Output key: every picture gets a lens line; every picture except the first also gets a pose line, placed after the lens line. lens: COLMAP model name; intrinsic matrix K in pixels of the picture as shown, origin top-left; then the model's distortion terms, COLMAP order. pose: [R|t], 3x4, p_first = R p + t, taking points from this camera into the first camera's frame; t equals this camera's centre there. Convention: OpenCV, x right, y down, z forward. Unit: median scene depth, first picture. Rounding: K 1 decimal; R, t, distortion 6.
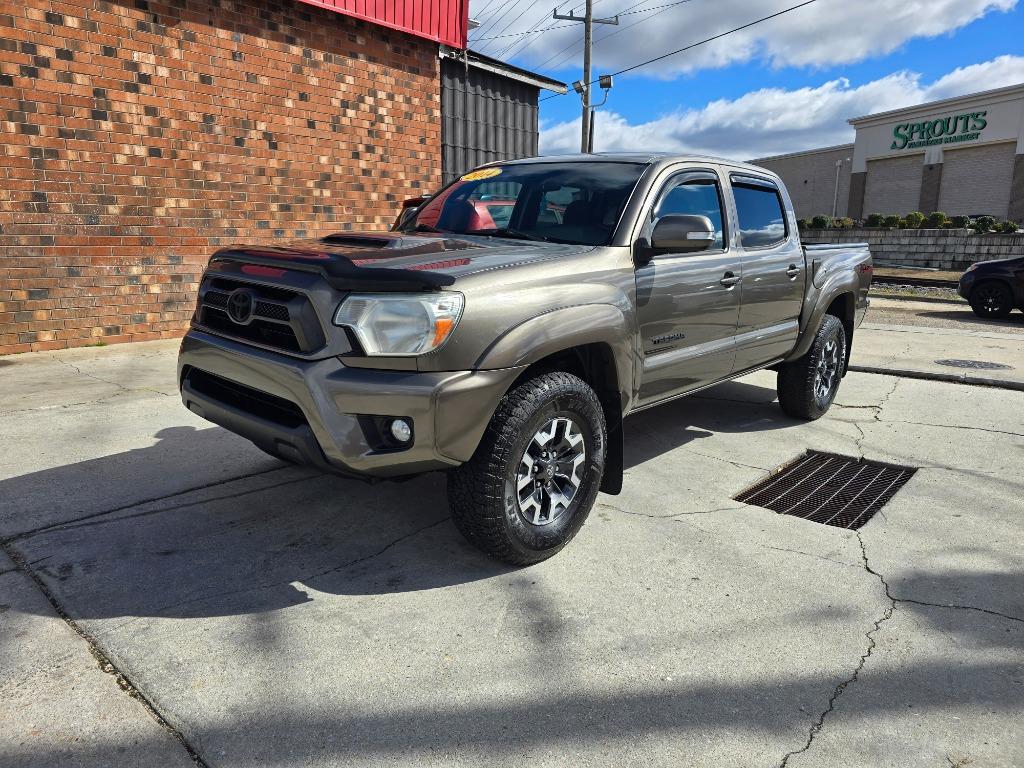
lens RADIAL K [[696.1, 0, 512.0], [0, 696.1, 384.0], [0, 0, 1]] dist [0.003223, -0.005652]
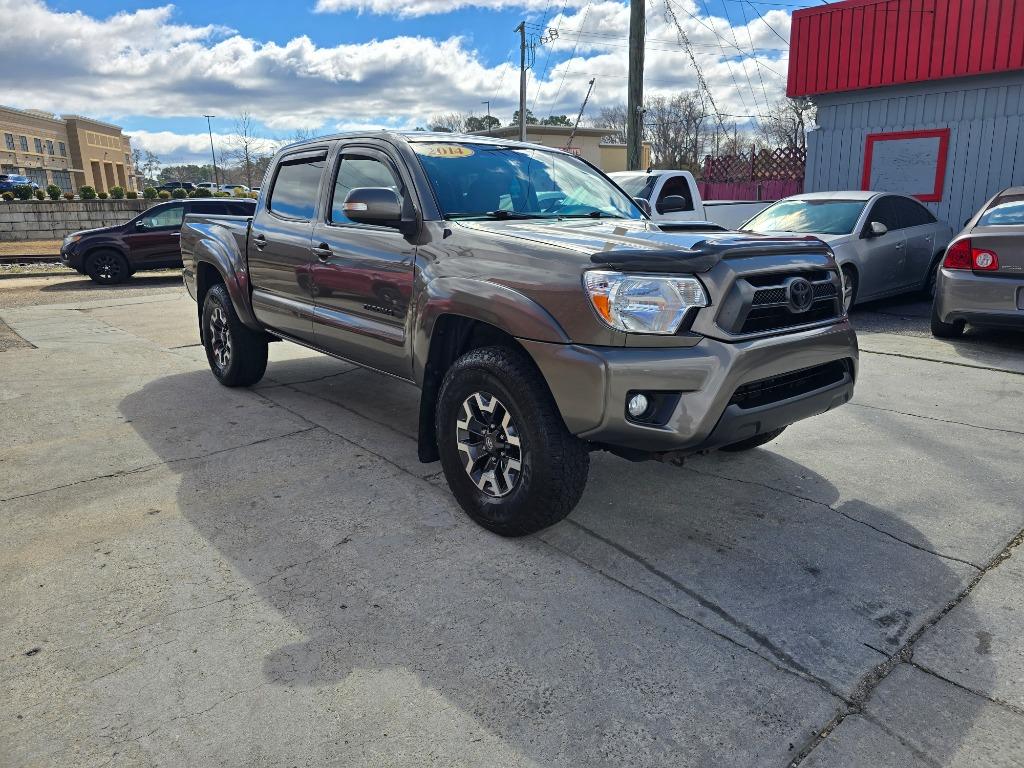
lens RADIAL K [[696.1, 0, 512.0], [0, 696.1, 384.0], [0, 0, 1]] dist [0.003223, -0.005652]
pose [[0.137768, -0.266995, 0.953800, -1.291633], [0.222867, 0.946644, 0.232801, -0.285622], [-0.965065, 0.180498, 0.189921, 1.093000]]
